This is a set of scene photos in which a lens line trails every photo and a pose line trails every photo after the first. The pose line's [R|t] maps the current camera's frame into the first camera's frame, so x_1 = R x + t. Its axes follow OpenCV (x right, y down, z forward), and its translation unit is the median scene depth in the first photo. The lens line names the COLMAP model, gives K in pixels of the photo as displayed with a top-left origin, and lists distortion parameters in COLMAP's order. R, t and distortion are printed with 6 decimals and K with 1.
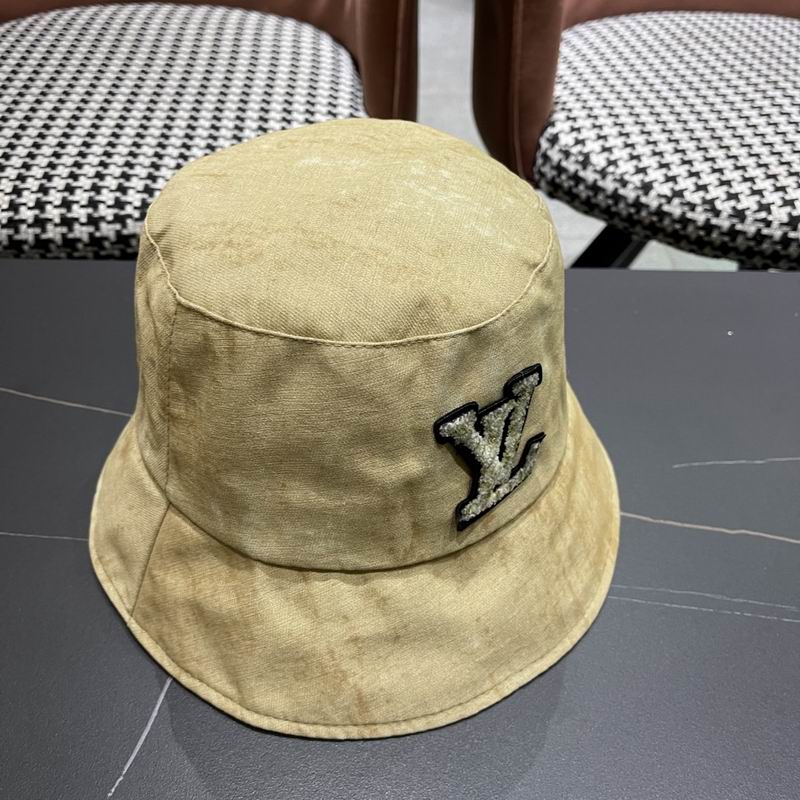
lens RADIAL K [[840.3, 0, 400.7], [0, 840.3, 411.5], [0, 0, 1]] dist [0.012657, 0.000000]
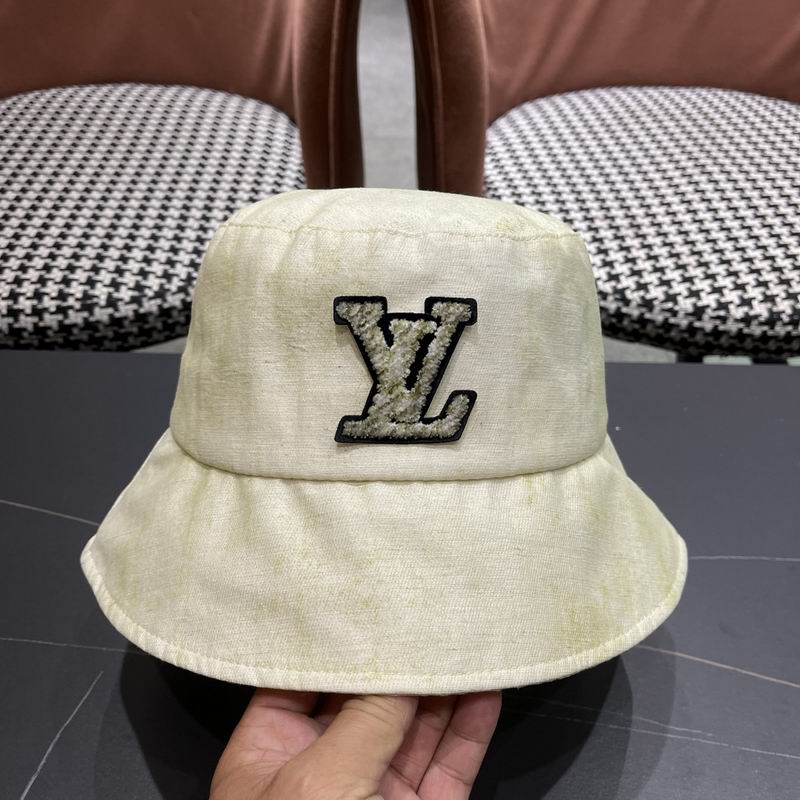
lens RADIAL K [[840.3, 0, 407.2], [0, 840.3, 401.5], [0, 0, 1]] dist [0.012657, 0.000000]
pose [[0.999388, 0.007262, -0.034228, 0.136937], [-0.008110, 0.999662, -0.024711, -0.082797], [0.034037, 0.024973, 0.999109, -0.055956]]
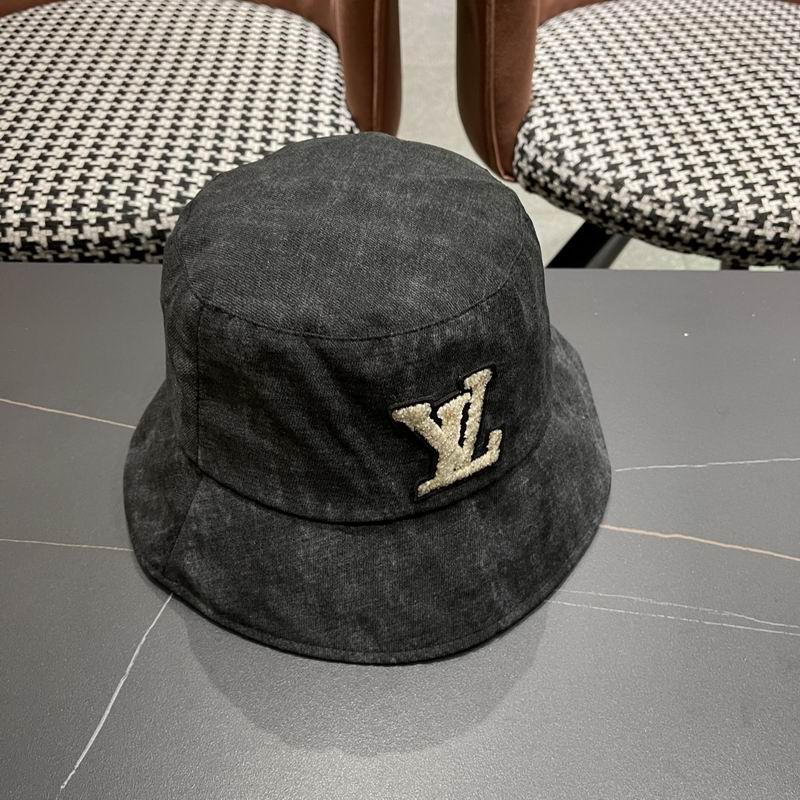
lens RADIAL K [[840.3, 0, 413.0], [0, 840.3, 398.2], [0, 0, 1]] dist [0.012657, 0.000000]
pose [[0.999780, -0.001302, -0.020953, 0.065975], [0.001989, 0.999460, 0.032789, -0.041948], [0.020899, -0.032824, 0.999243, -0.033252]]
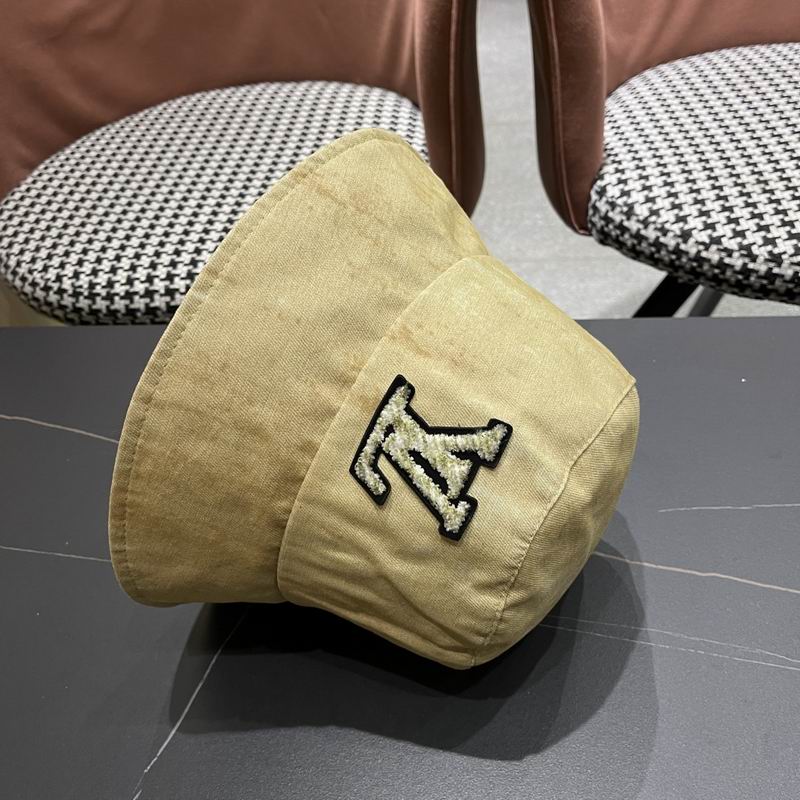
lens RADIAL K [[840.3, 0, 398.0], [0, 840.3, 394.7], [0, 0, 1]] dist [0.012657, 0.000000]
pose [[0.980533, -0.012024, -0.195987, 0.145521], [0.007022, 0.999632, -0.026195, -0.042215], [0.196230, 0.024308, 0.980257, -0.101312]]
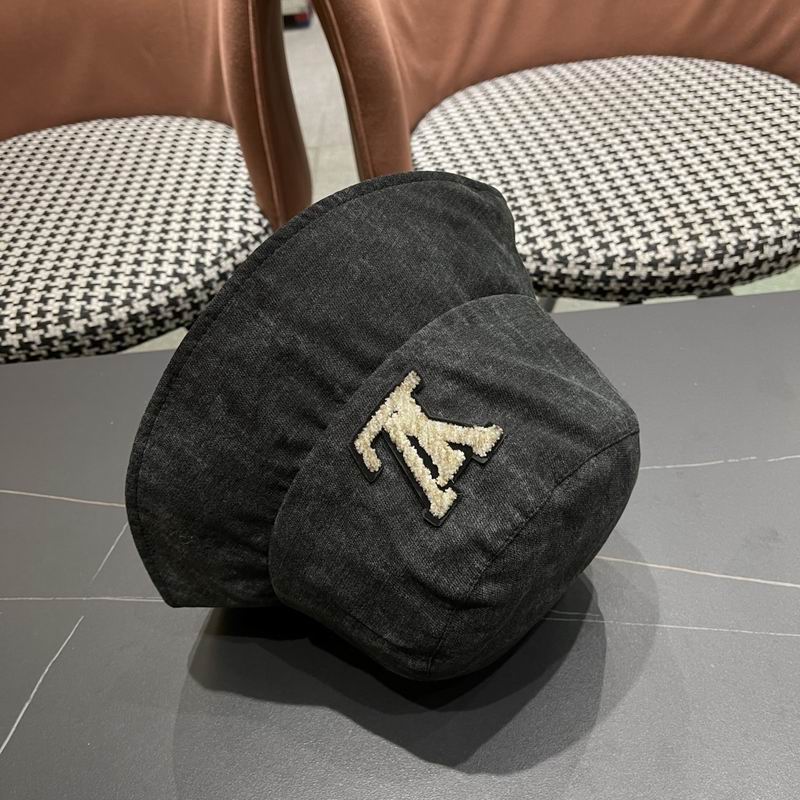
lens RADIAL K [[840.3, 0, 404.6], [0, 840.3, 392.3], [0, 0, 1]] dist [0.012657, 0.000000]
pose [[0.991440, -0.102702, -0.080614, 0.257578], [0.099836, 0.994246, -0.038827, -0.030690], [0.084138, 0.030447, 0.995989, -0.156593]]
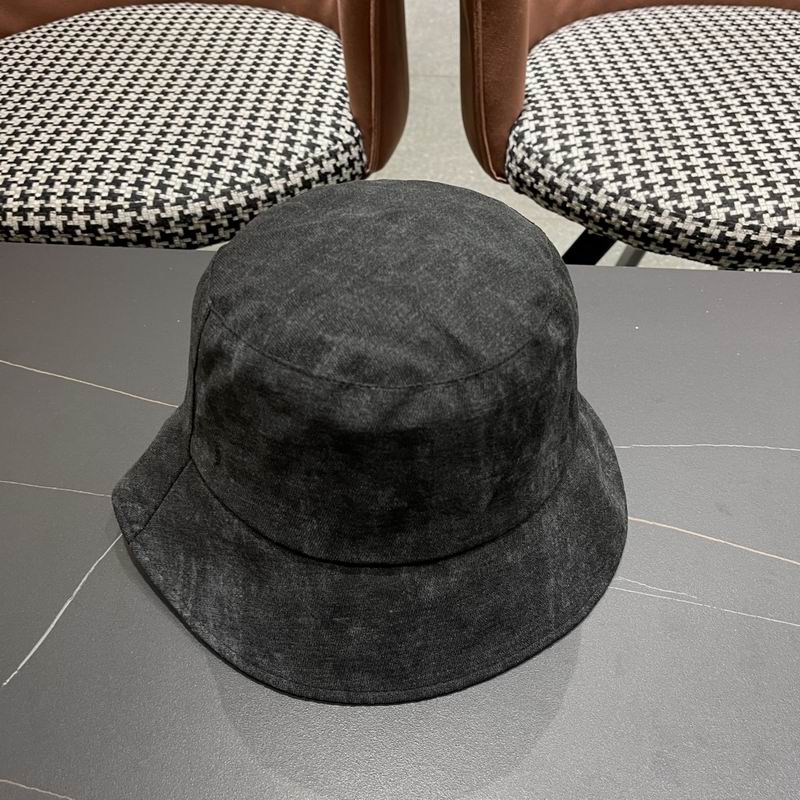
lens RADIAL K [[840.3, 0, 410.6], [0, 840.3, 411.1], [0, 0, 1]] dist [0.012657, 0.000000]
pose [[0.993415, 0.041705, -0.106714, 0.187218], [-0.038122, 0.998646, 0.035403, -0.011204], [0.108046, -0.031102, 0.993659, -0.089327]]
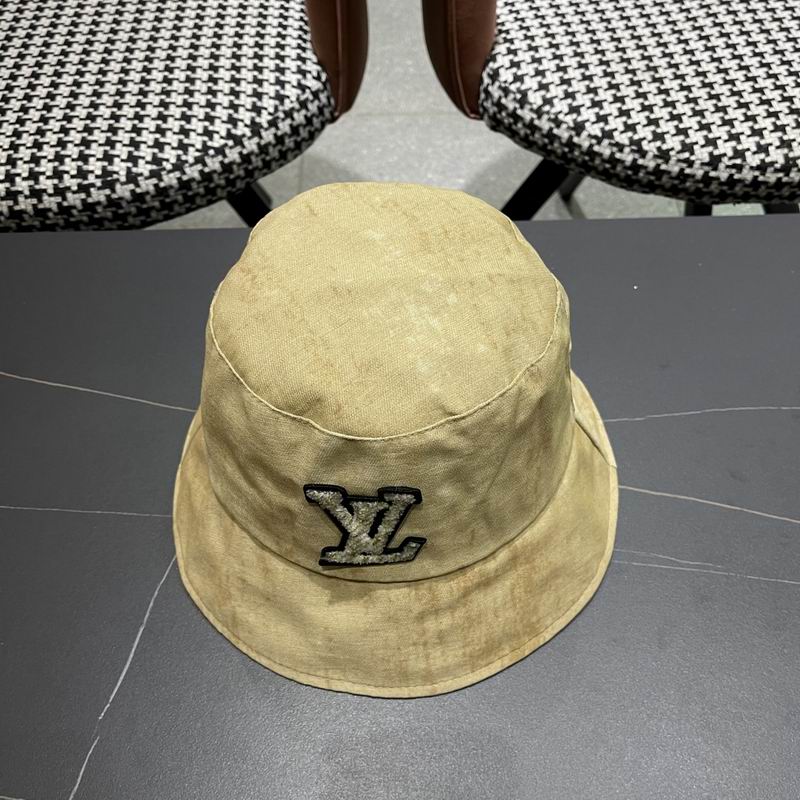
lens RADIAL K [[840.3, 0, 401.2], [0, 840.3, 412.0], [0, 0, 1]] dist [0.012657, 0.000000]
pose [[0.999011, -0.030064, -0.032771, 0.096477], [0.035913, 0.980001, 0.195723, -0.134579], [0.026232, -0.196707, 0.980111, -0.105400]]
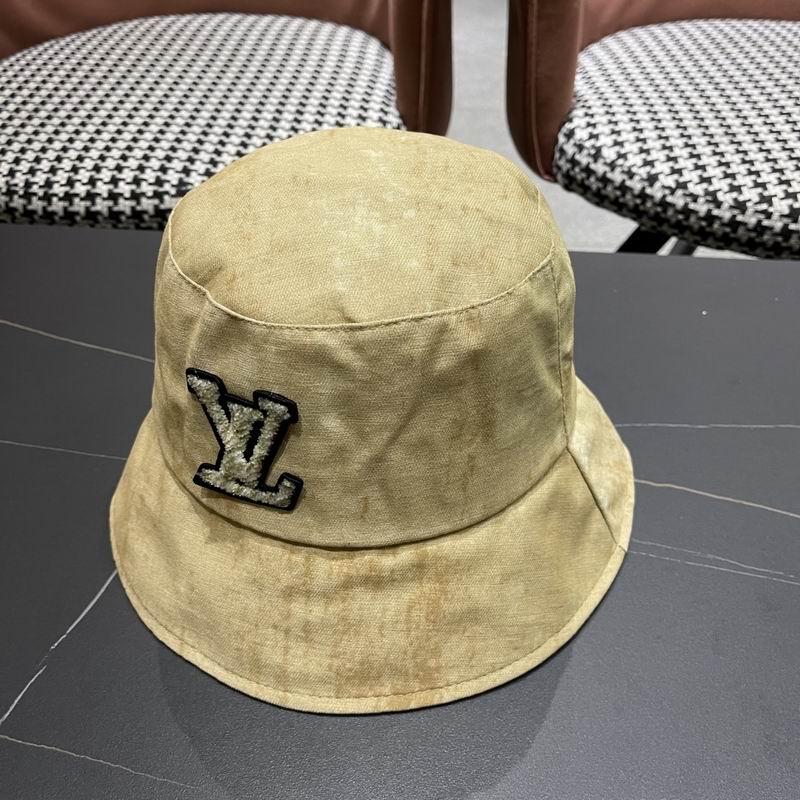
lens RADIAL K [[840.3, 0, 397.4], [0, 840.3, 407.5], [0, 0, 1]] dist [0.012657, 0.000000]
pose [[0.990453, 0.053883, -0.126884, 0.130401], [-0.057631, 0.997998, -0.026054, 0.060582], [0.125226, 0.033117, 0.991575, -0.058667]]
